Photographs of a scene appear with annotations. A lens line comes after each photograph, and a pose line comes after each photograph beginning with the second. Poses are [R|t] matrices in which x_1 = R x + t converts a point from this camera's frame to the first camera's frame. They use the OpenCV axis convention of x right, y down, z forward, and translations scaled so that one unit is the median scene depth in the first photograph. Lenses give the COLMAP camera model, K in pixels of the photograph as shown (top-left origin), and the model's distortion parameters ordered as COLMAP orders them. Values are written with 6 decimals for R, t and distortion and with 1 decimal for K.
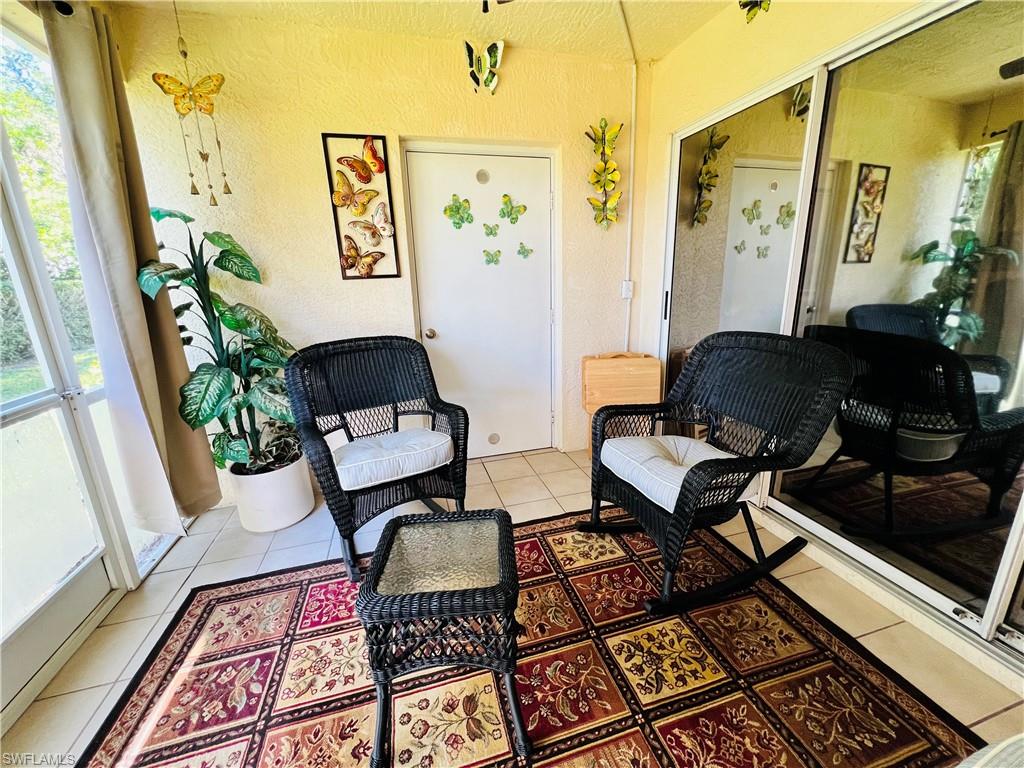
lens RADIAL K [[410.2, 0, 512.0], [0, 410.2, 384.0], [0, 0, 1]] dist [-0.001570, -0.000044]
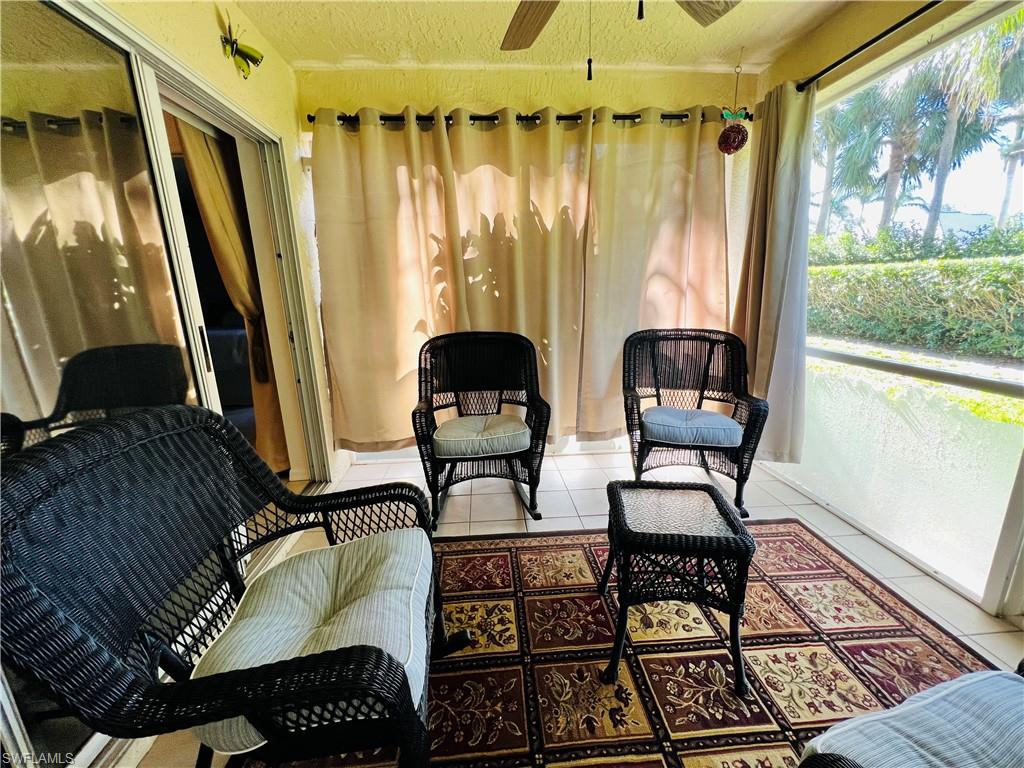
lens RADIAL K [[410.2, 0, 512.0], [0, 410.2, 384.0], [0, 0, 1]] dist [-0.001570, -0.000044]
pose [[-0.978527, 0.009503, 0.205900, 0.033581], [0.104839, 0.883014, 0.457487, -0.445531], [-0.177465, 0.469250, -0.865049, 1.718302]]
